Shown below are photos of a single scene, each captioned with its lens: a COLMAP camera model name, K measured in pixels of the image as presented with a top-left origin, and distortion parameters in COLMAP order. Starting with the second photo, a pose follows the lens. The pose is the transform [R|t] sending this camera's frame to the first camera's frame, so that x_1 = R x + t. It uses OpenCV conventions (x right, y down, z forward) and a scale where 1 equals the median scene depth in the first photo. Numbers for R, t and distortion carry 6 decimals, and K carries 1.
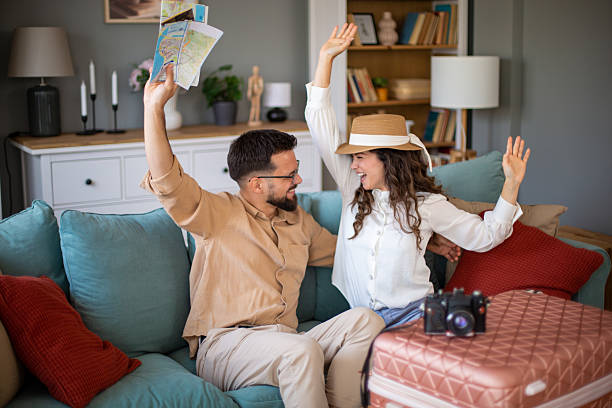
lens RADIAL K [[905.6, 0, 306.0], [0, 905.6, 204.0], [0, 0, 1]] dist [-0.153296, 0.159105]
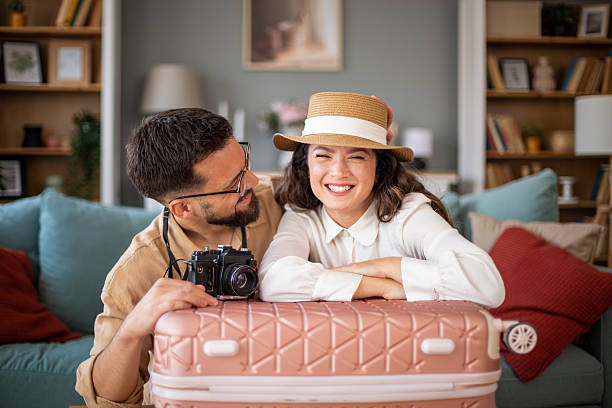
lens RADIAL K [[905.6, 0, 306.0], [0, 905.6, 204.0], [0, 0, 1]] dist [-0.153296, 0.159105]
pose [[0.914439, 0.026976, -0.403824, 0.296778], [-0.085011, 0.988319, -0.126483, 0.088515], [0.395695, 0.149990, 0.906051, 0.112588]]
